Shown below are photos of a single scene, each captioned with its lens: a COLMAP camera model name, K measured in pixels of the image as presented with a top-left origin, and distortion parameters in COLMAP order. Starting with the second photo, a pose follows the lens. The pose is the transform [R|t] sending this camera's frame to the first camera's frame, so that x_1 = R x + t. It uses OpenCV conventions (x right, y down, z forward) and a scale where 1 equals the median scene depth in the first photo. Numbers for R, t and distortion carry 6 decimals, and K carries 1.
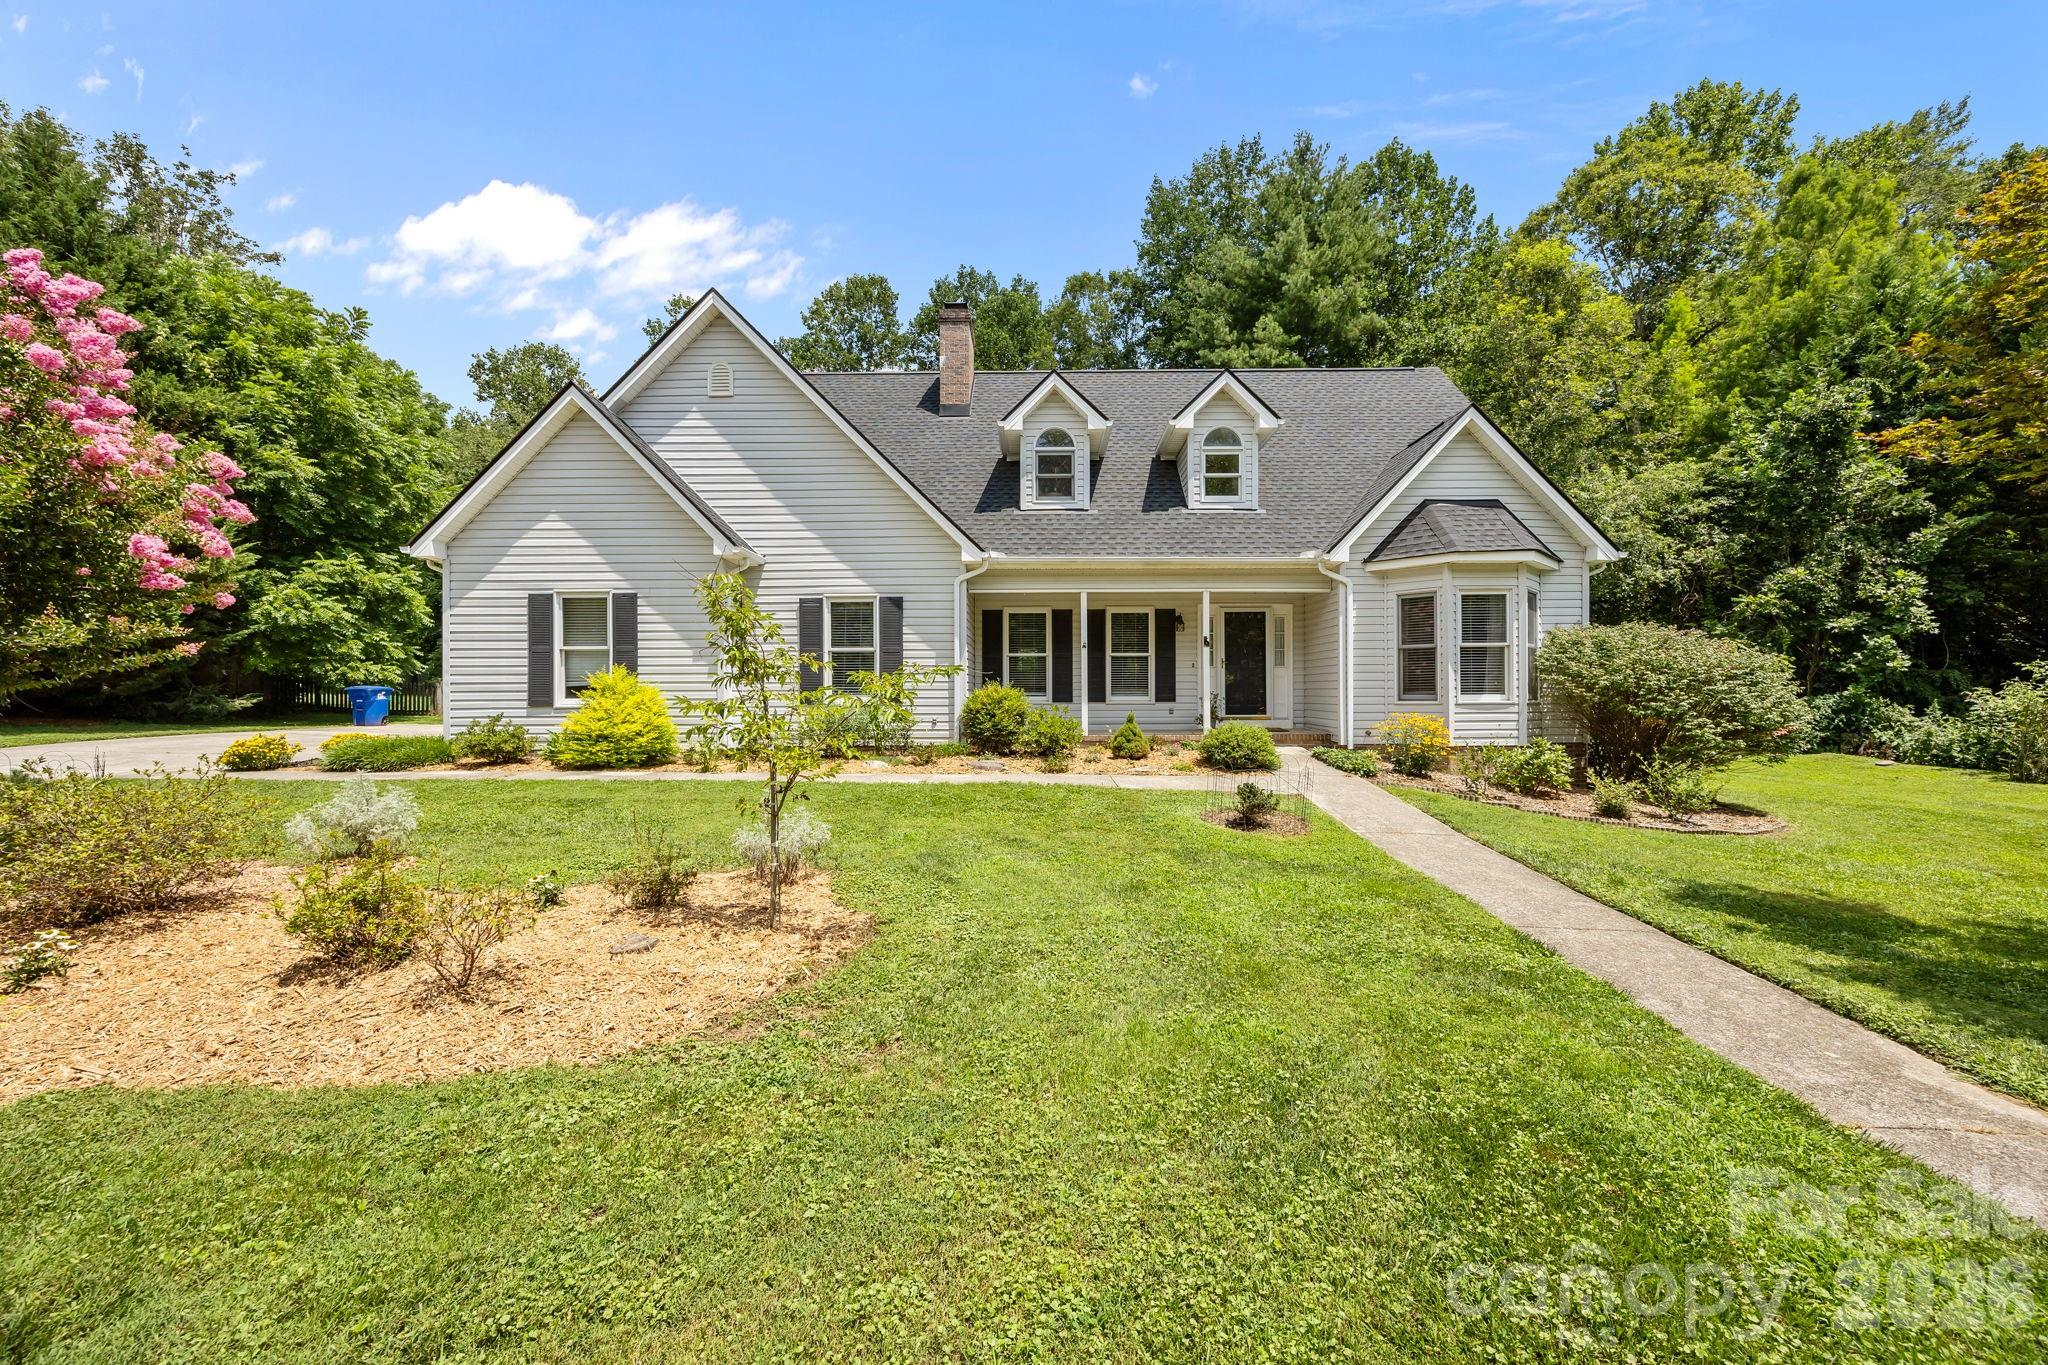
lens RADIAL K [[791.5, 0, 1036.0], [0, 791.5, 695.8], [0, 0, 1]] dist [0.000880, -0.000125]
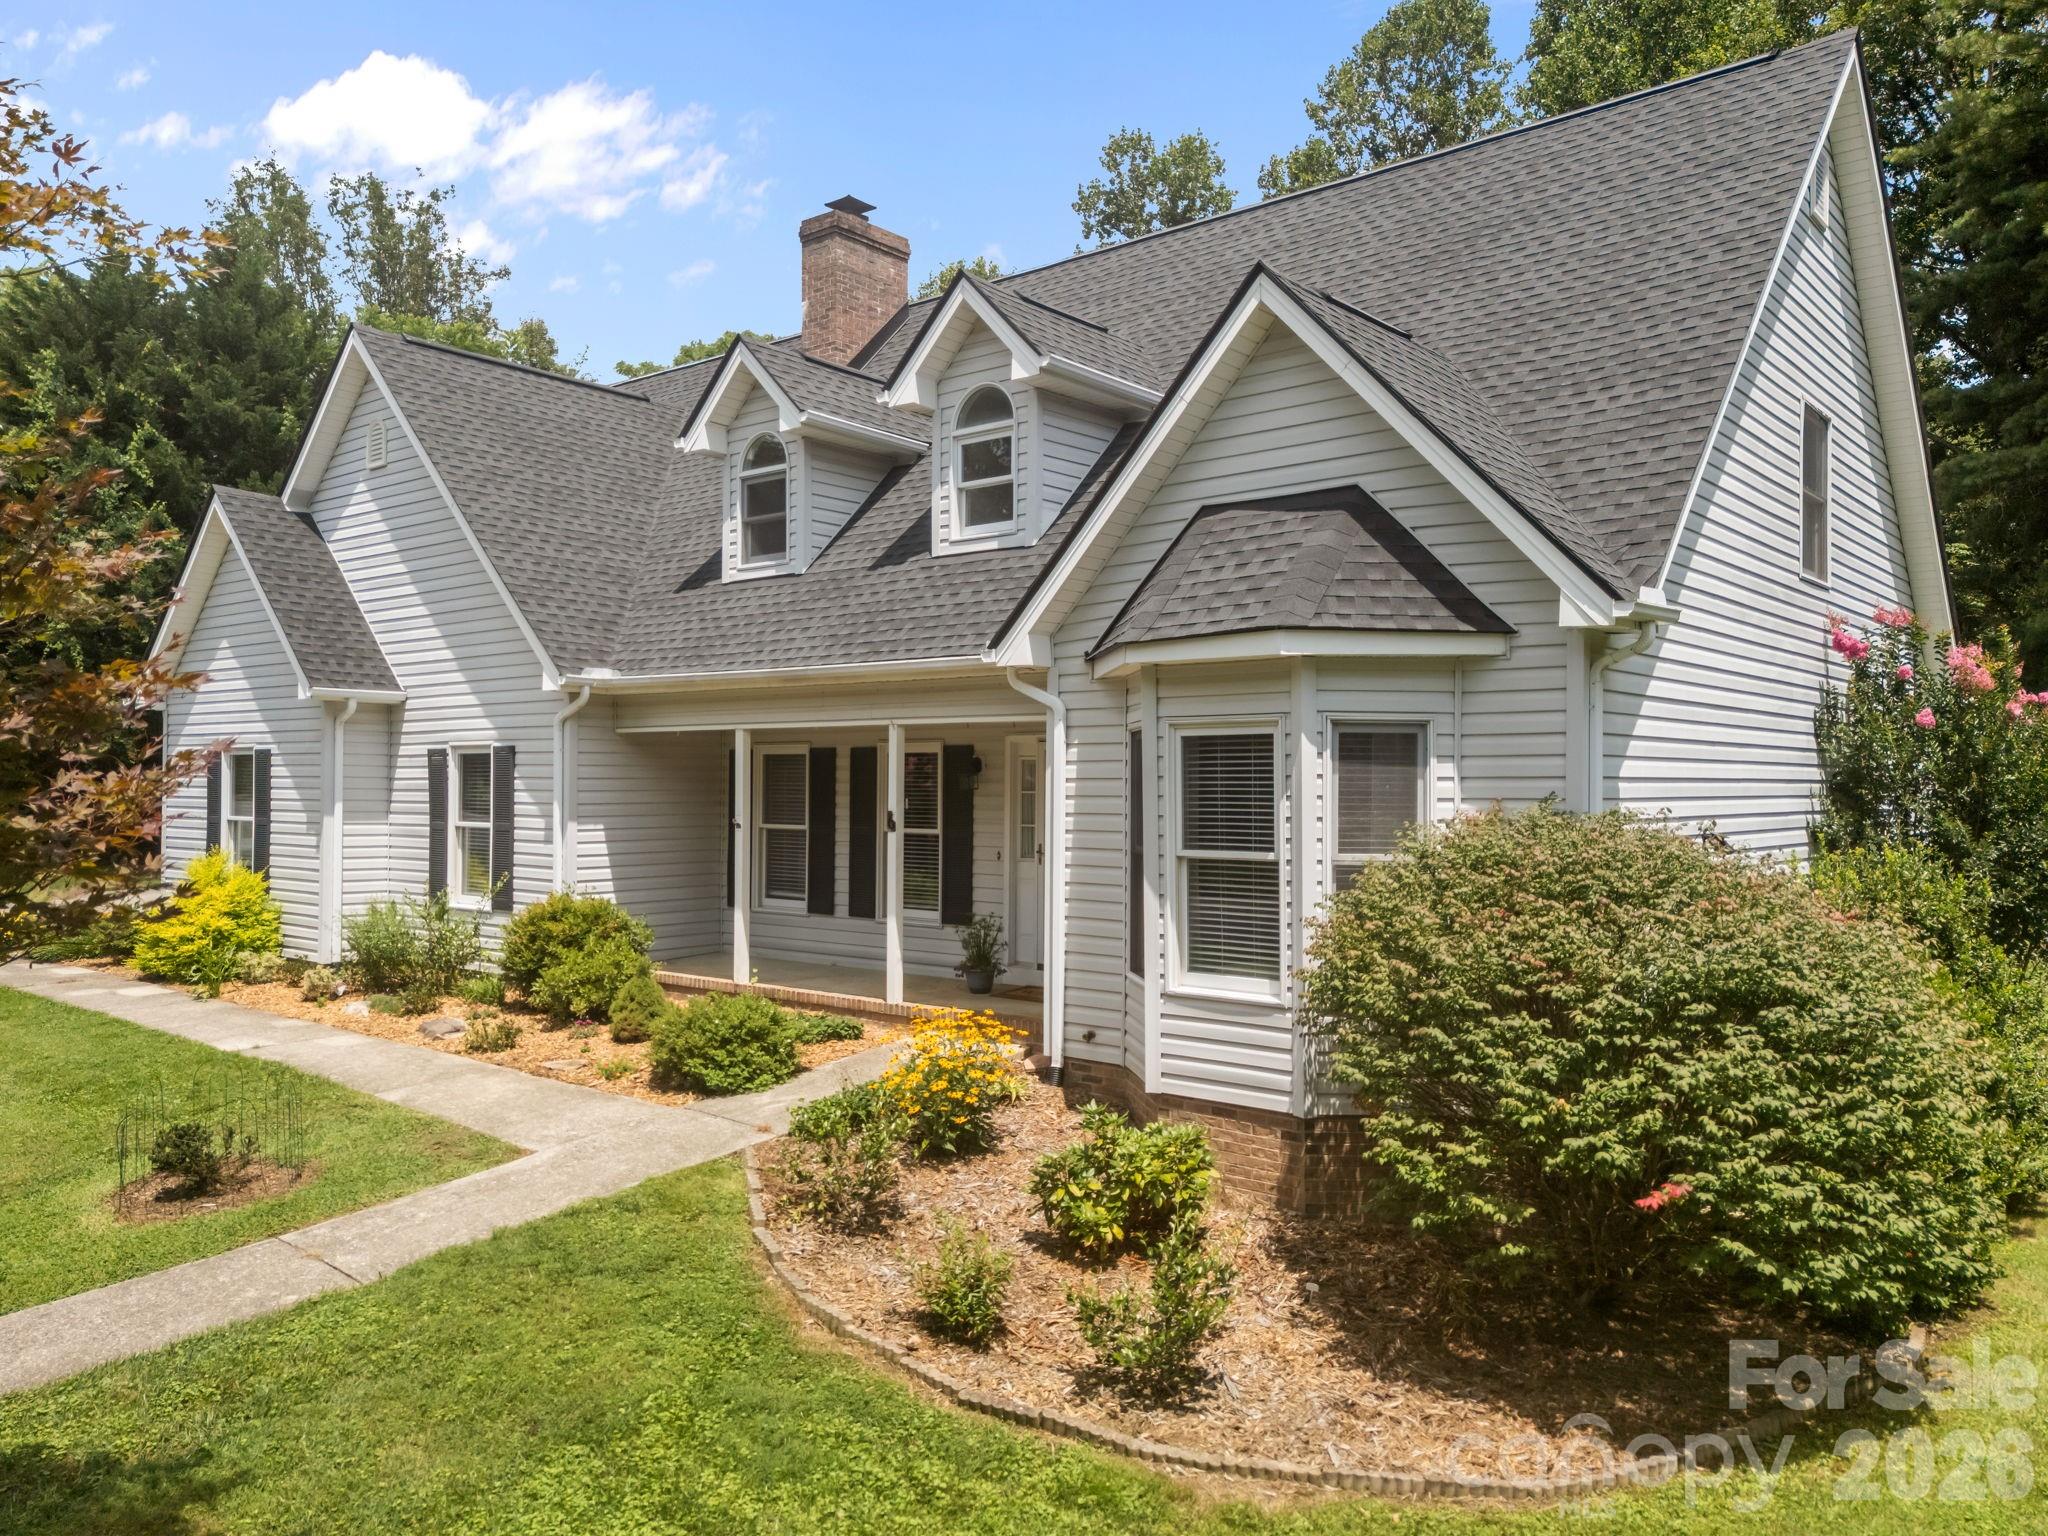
lens RADIAL K [[1535.3, 0, 1024.0], [0, 1535.3, 768.0], [0, 0, 1]] dist [0.033384, 0.002982]
pose [[0.766593, -0.000309, -0.642133, 0.951419], [-0.007861, 0.999920, -0.009865, -0.096840], [0.642085, 0.012610, 0.766530, 0.299330]]
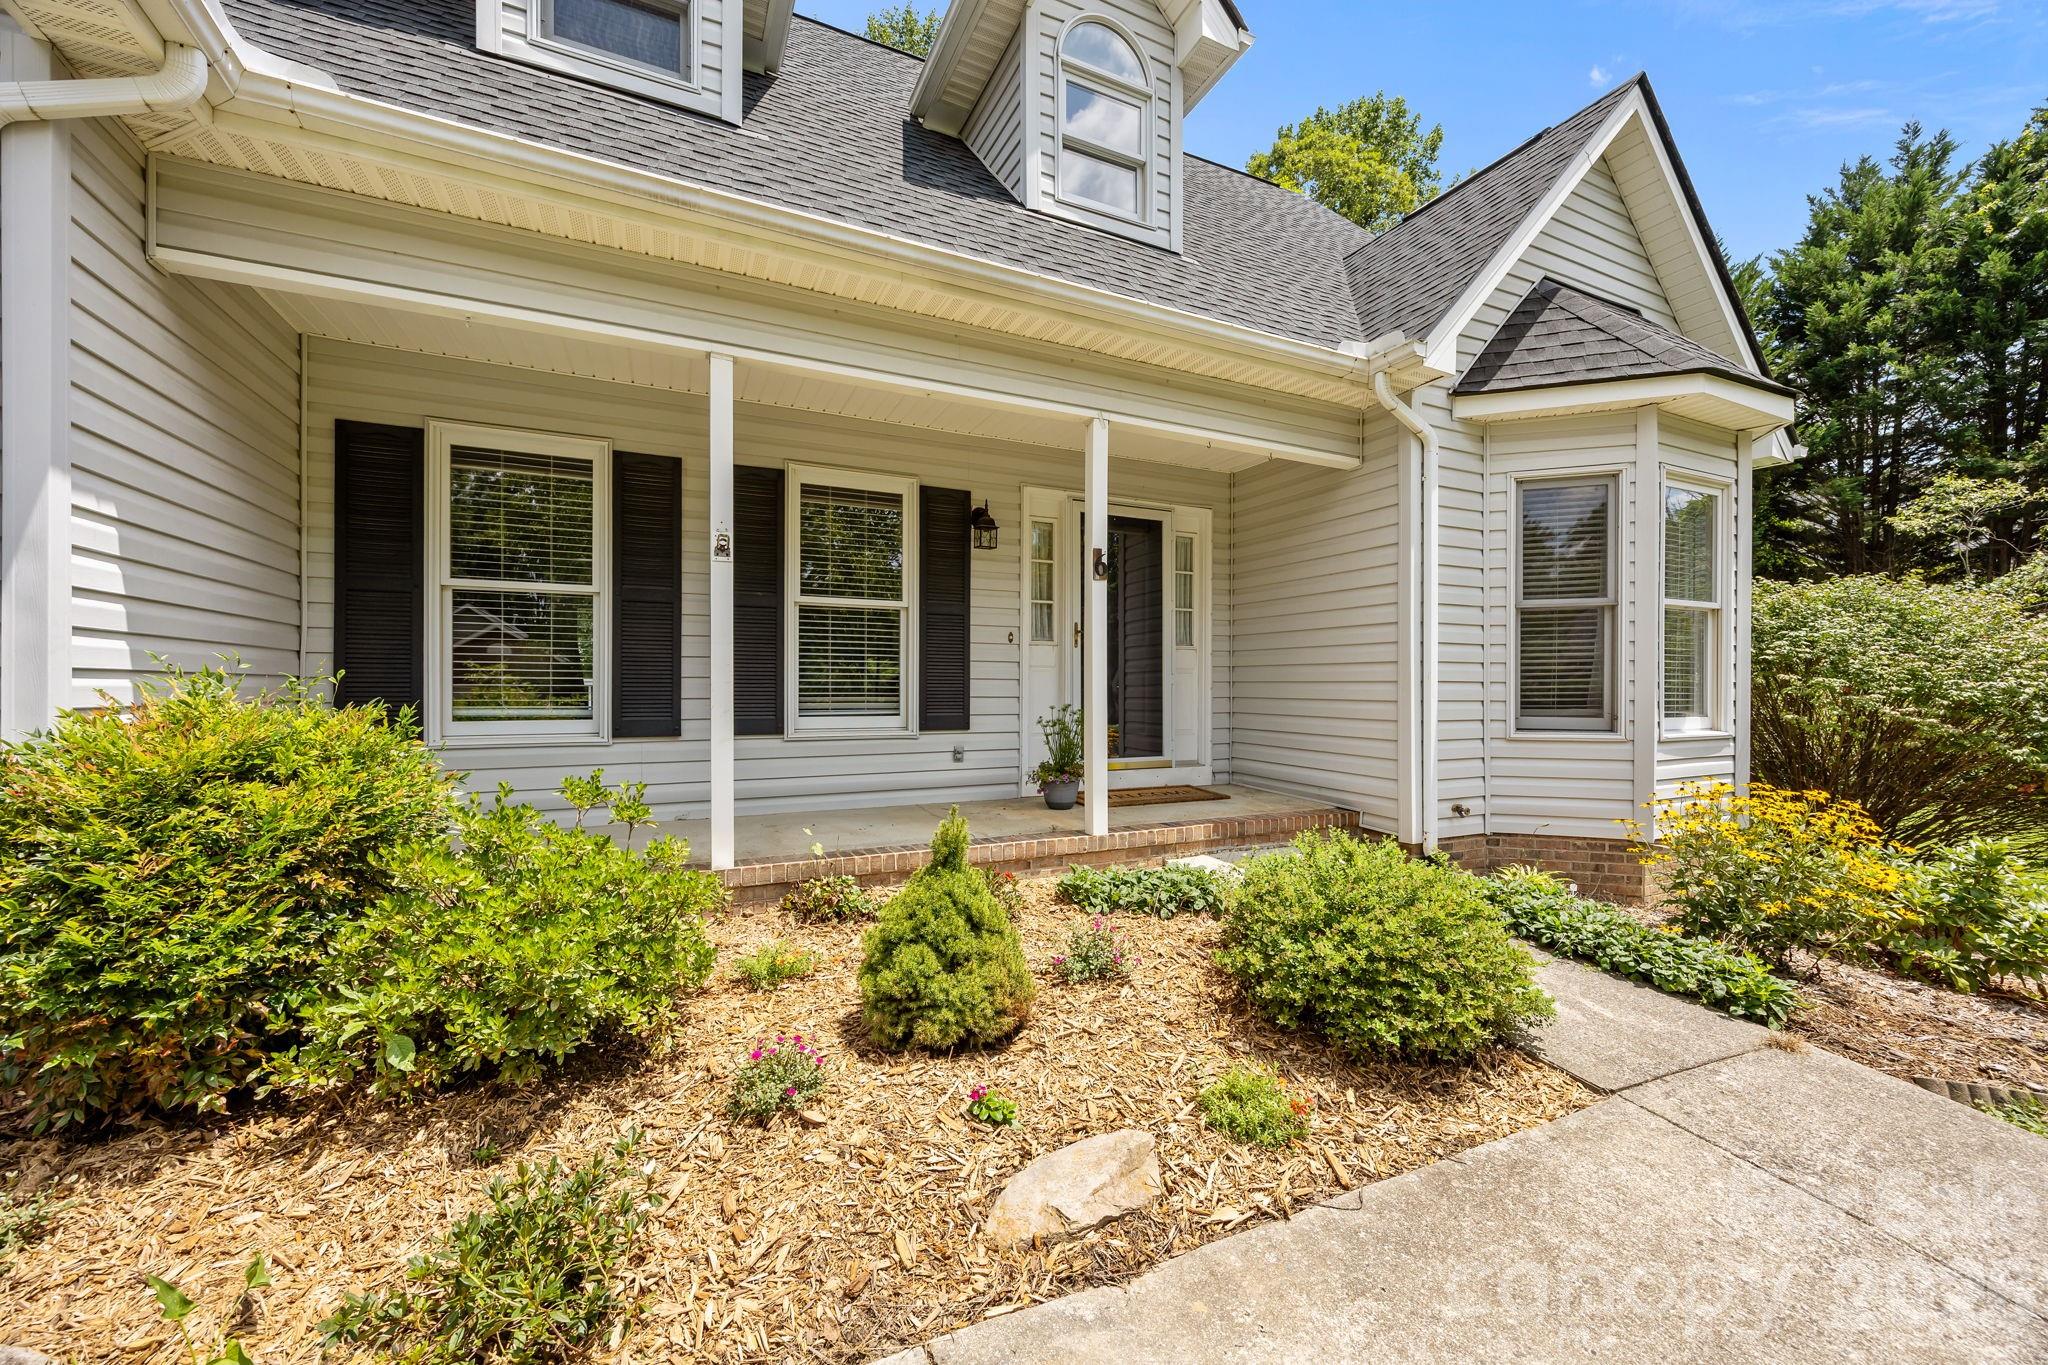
lens RADIAL K [[783.9, 0, 1028.3], [0, 783.9, 690.7], [0, 0, 1]] dist [0.002038, 0.000008]
pose [[0.901519, 0.003713, 0.432723, 0.040229], [-0.005764, 0.999978, 0.003428, -0.015219], [-0.432701, -0.005584, 0.901520, 0.726171]]
